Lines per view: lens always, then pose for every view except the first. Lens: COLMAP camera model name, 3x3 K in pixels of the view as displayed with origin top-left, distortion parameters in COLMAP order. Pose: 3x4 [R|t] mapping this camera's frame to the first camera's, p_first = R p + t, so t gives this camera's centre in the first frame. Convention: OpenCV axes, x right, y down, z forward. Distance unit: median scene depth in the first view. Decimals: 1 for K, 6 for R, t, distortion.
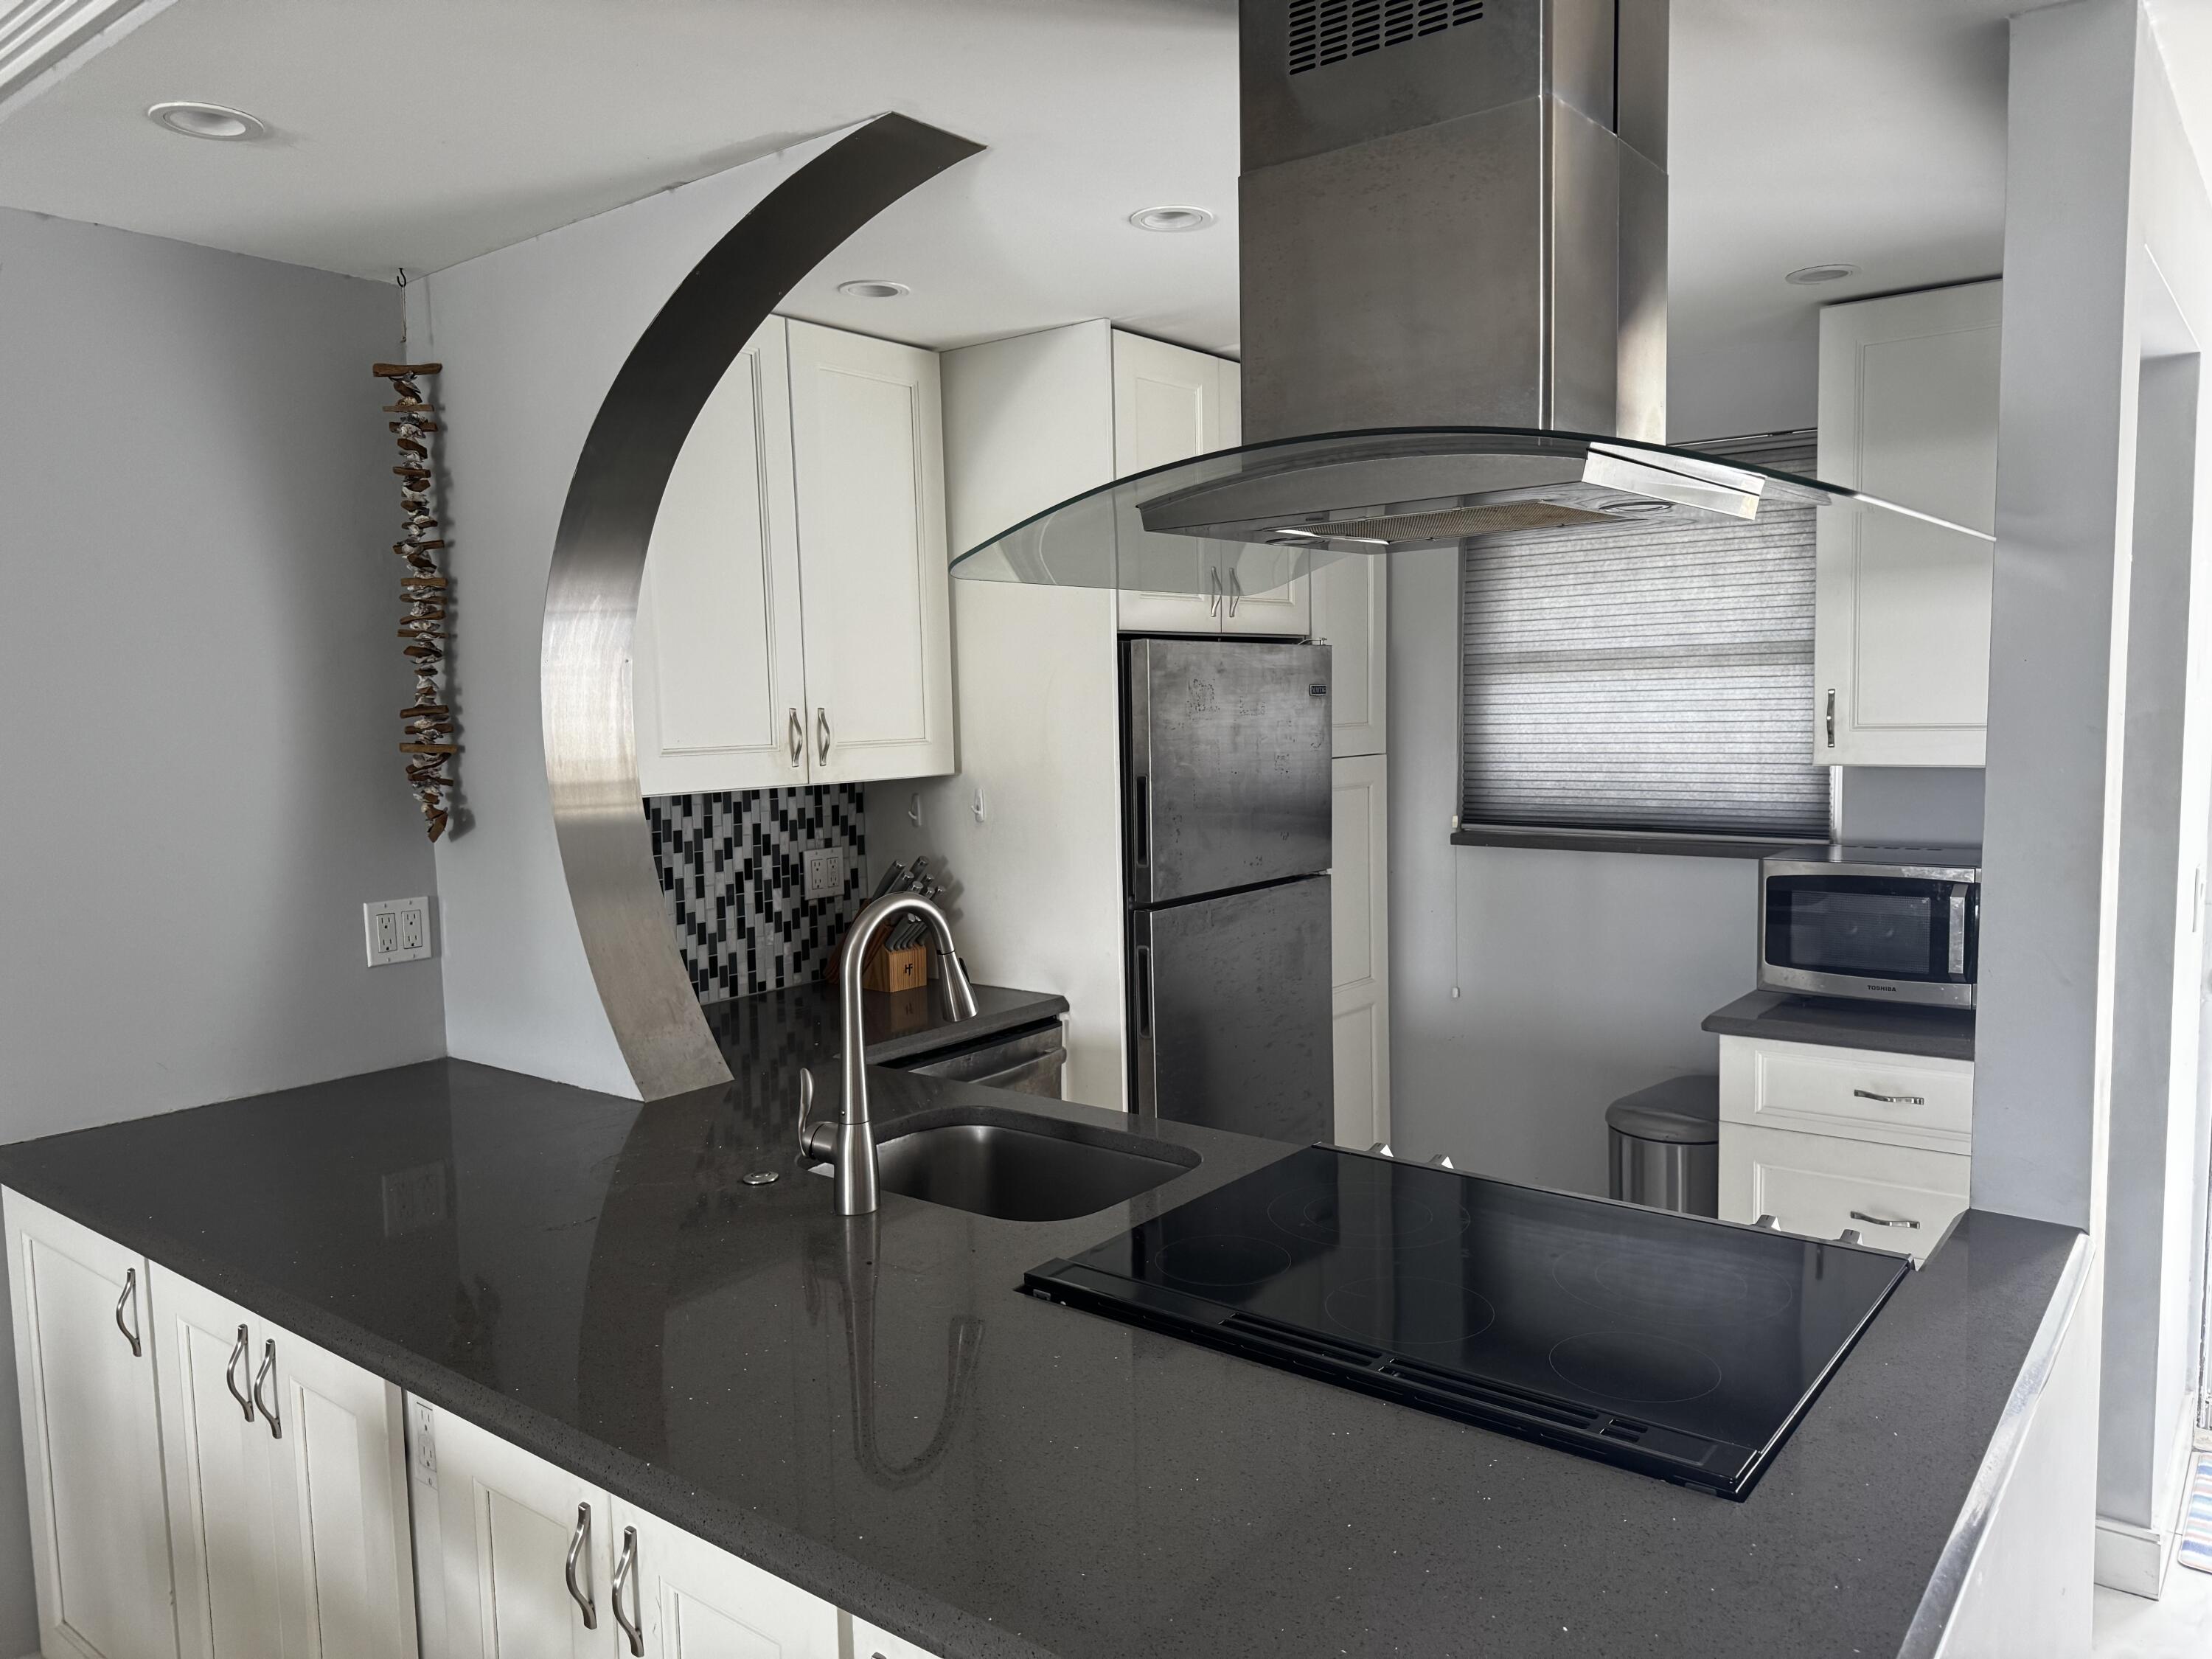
lens RADIAL K [[1550.9, 0, 1096.1], [0, 1550.9, 846.4], [0, 0, 1]] dist [0.019748, -0.030232]
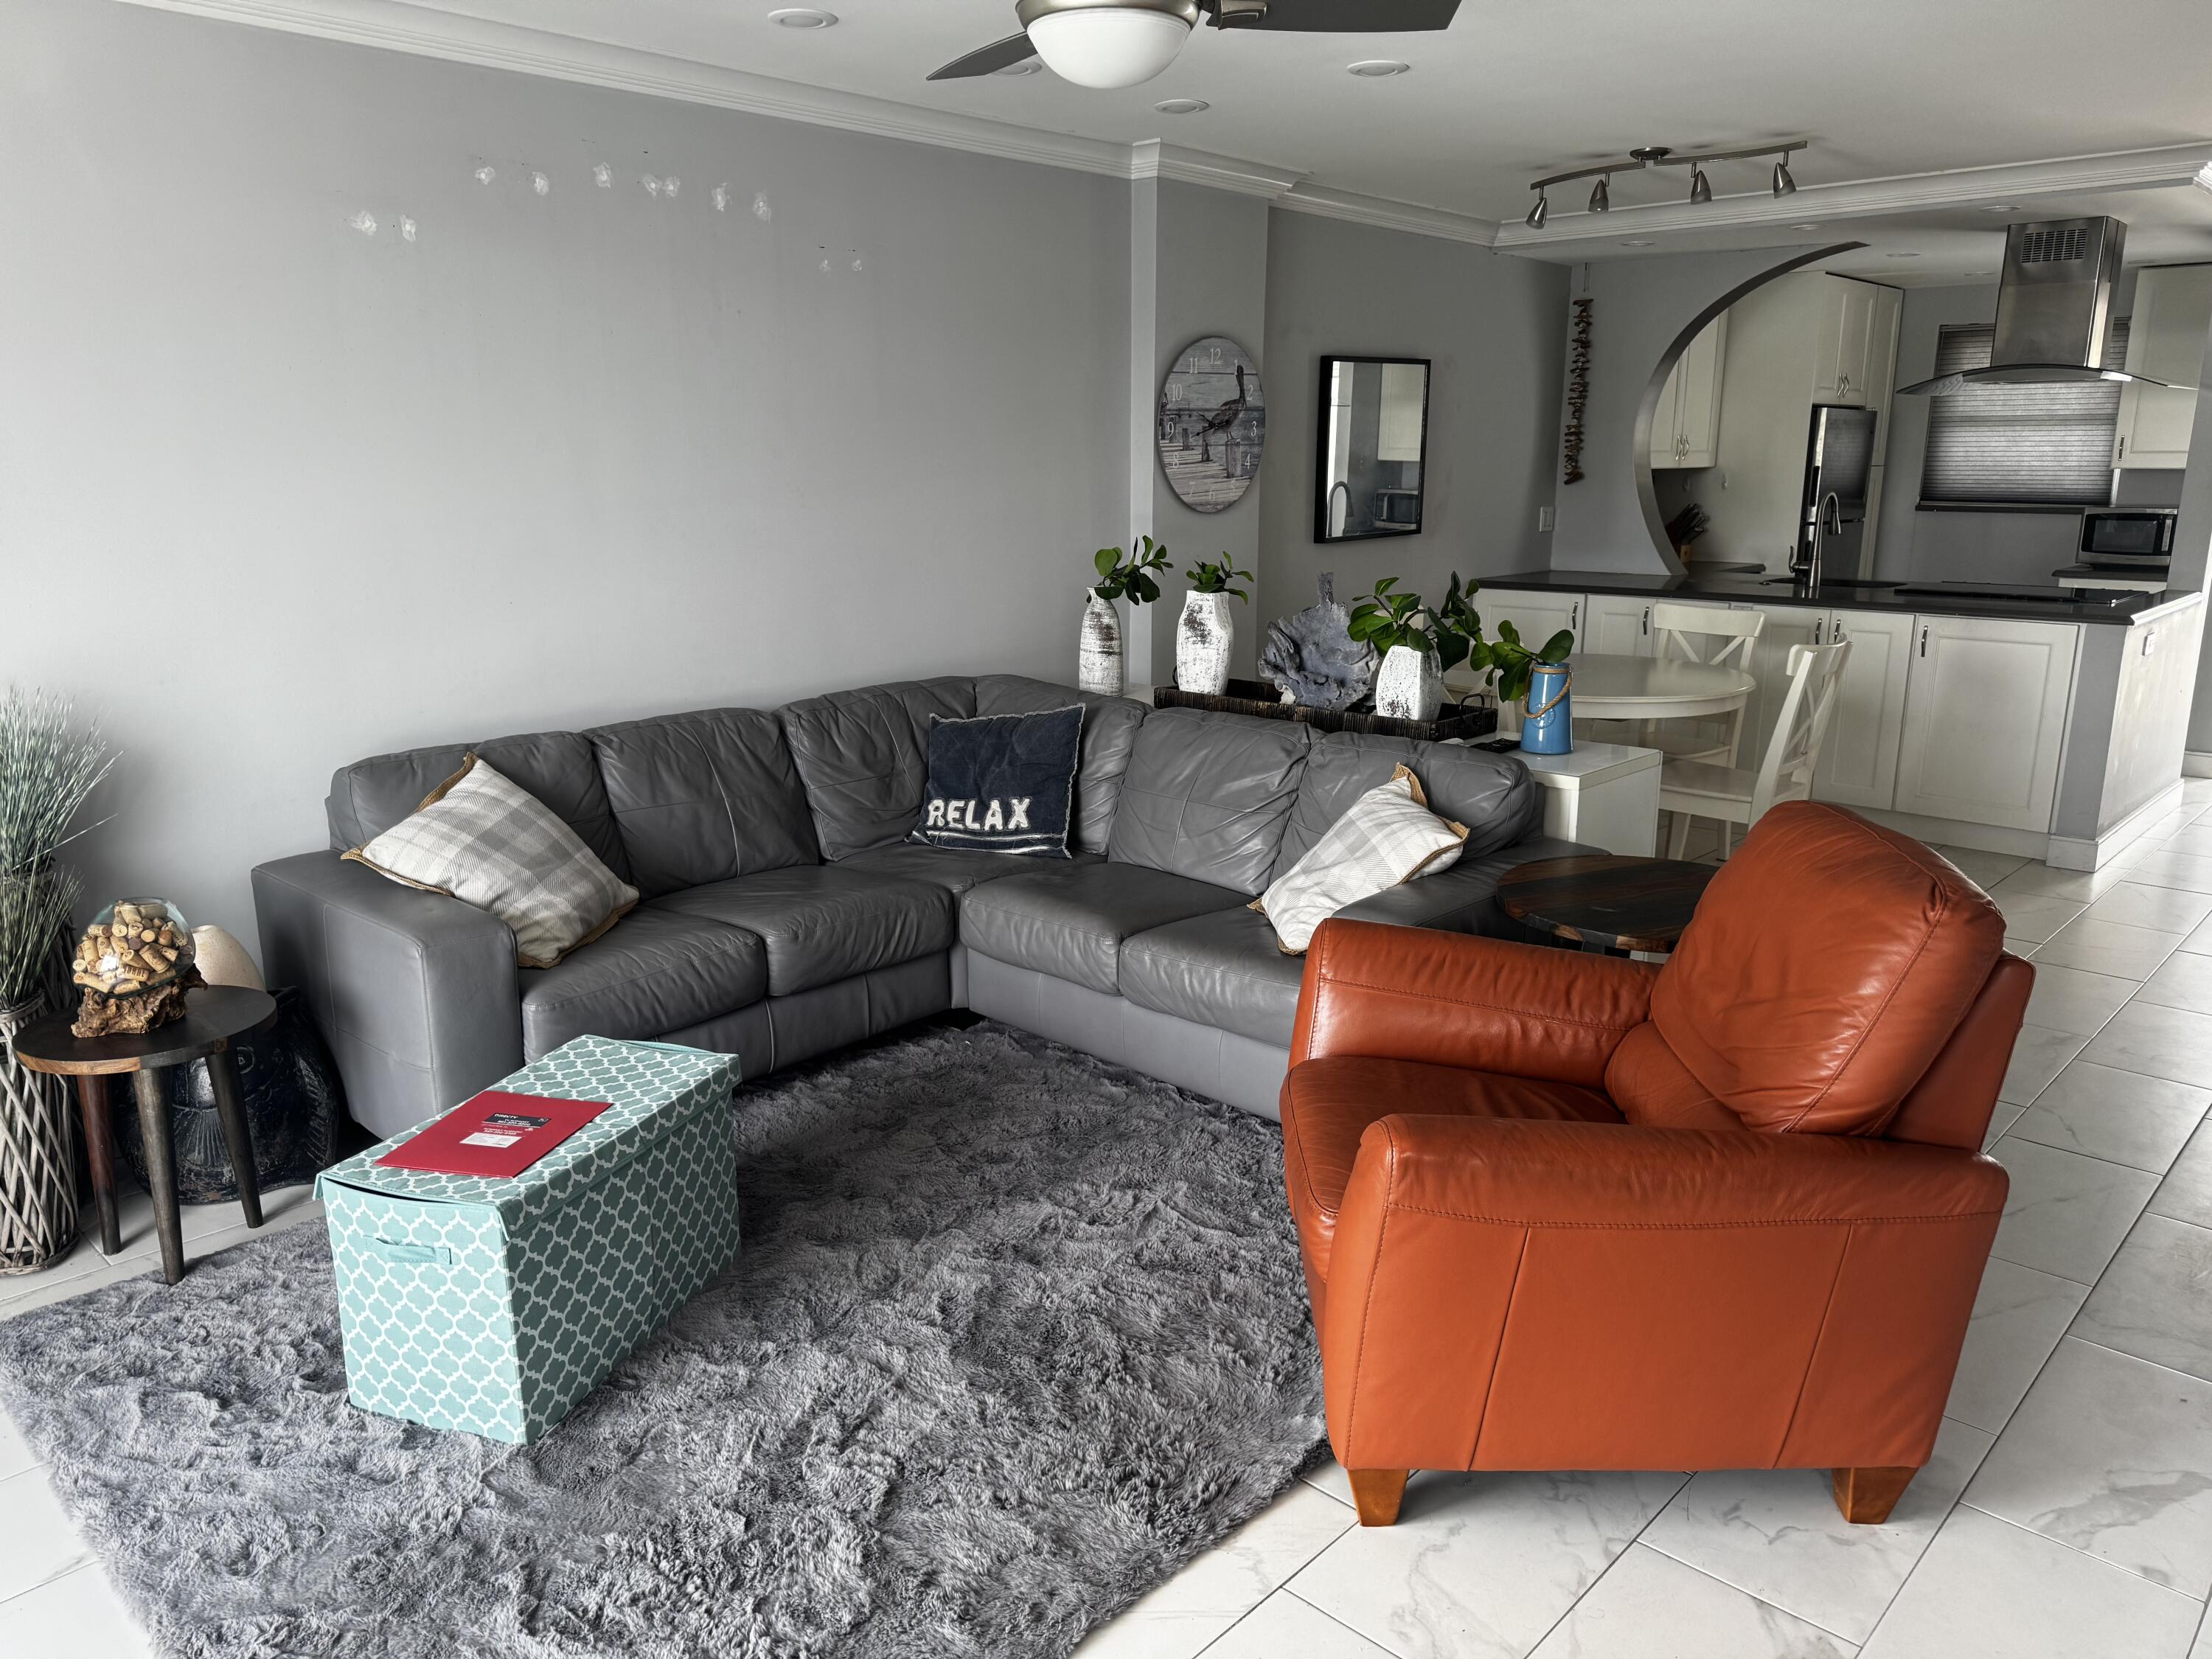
lens RADIAL K [[1550.9, 0, 1097.8], [0, 1550.9, 816.9], [0, 0, 1]] dist [0.019748, -0.030232]
pose [[0.996578, 0.036294, -0.074265, -0.922877], [-0.025799, 0.990140, 0.137684, 0.195541], [0.078530, -0.135297, 0.987688, -1.604994]]
